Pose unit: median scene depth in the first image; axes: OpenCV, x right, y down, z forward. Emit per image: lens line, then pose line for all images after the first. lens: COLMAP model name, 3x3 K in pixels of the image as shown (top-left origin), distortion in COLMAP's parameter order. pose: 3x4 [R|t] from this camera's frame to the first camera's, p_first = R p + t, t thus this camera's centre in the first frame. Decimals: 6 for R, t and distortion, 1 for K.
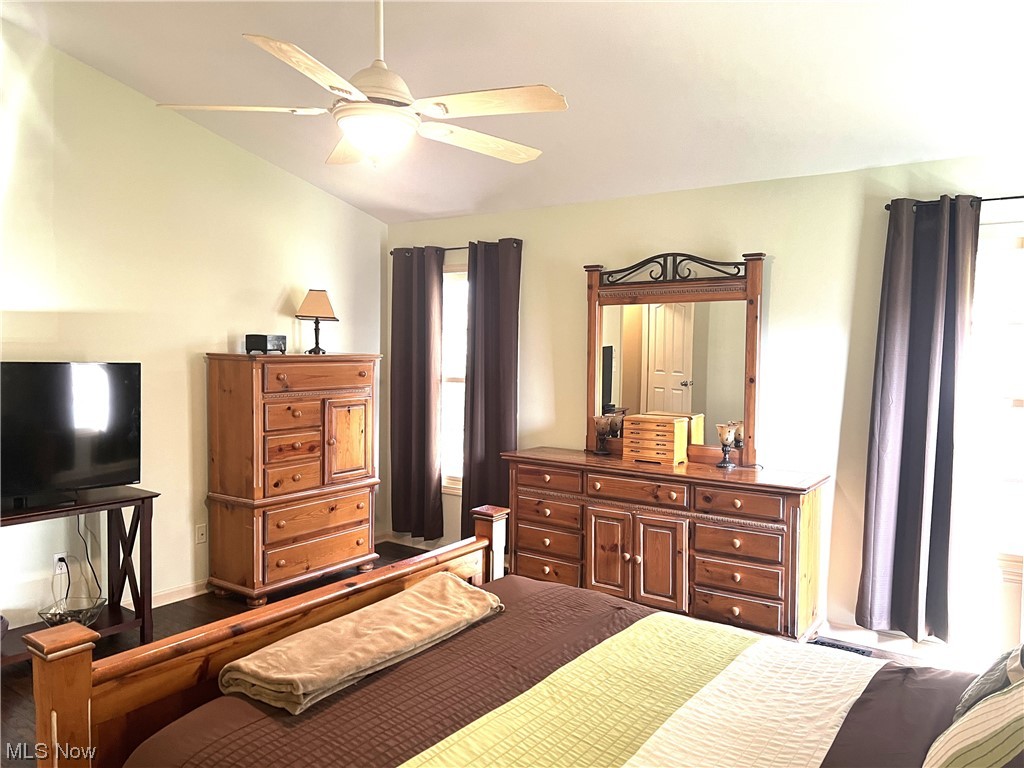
lens RADIAL K [[767.4, 0, 512.0], [0, 767.4, 384.0], [0, 0, 1]] dist [0.030741, -0.001936]
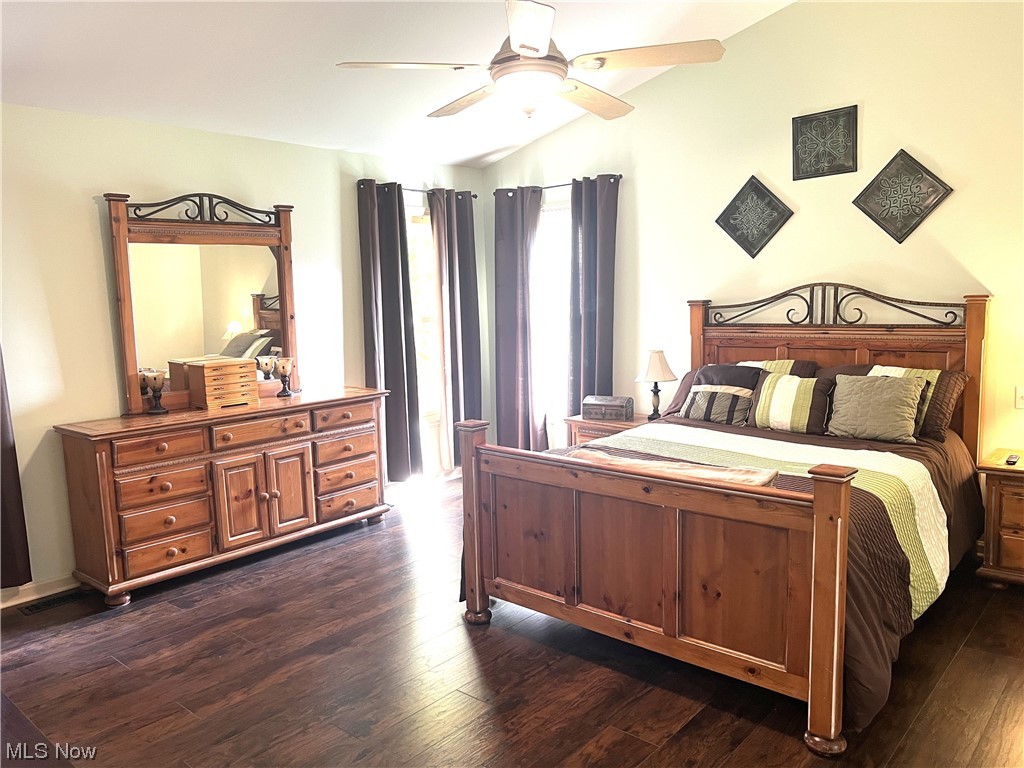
lens RADIAL K [[767.4, 0, 512.0], [0, 767.4, 384.0], [0, 0, 1]] dist [0.030741, -0.001936]
pose [[0.082293, -0.126272, 0.988576, -0.781713], [0.086098, 0.989133, 0.119176, -0.014298], [-0.992882, 0.075307, 0.092271, 0.554057]]
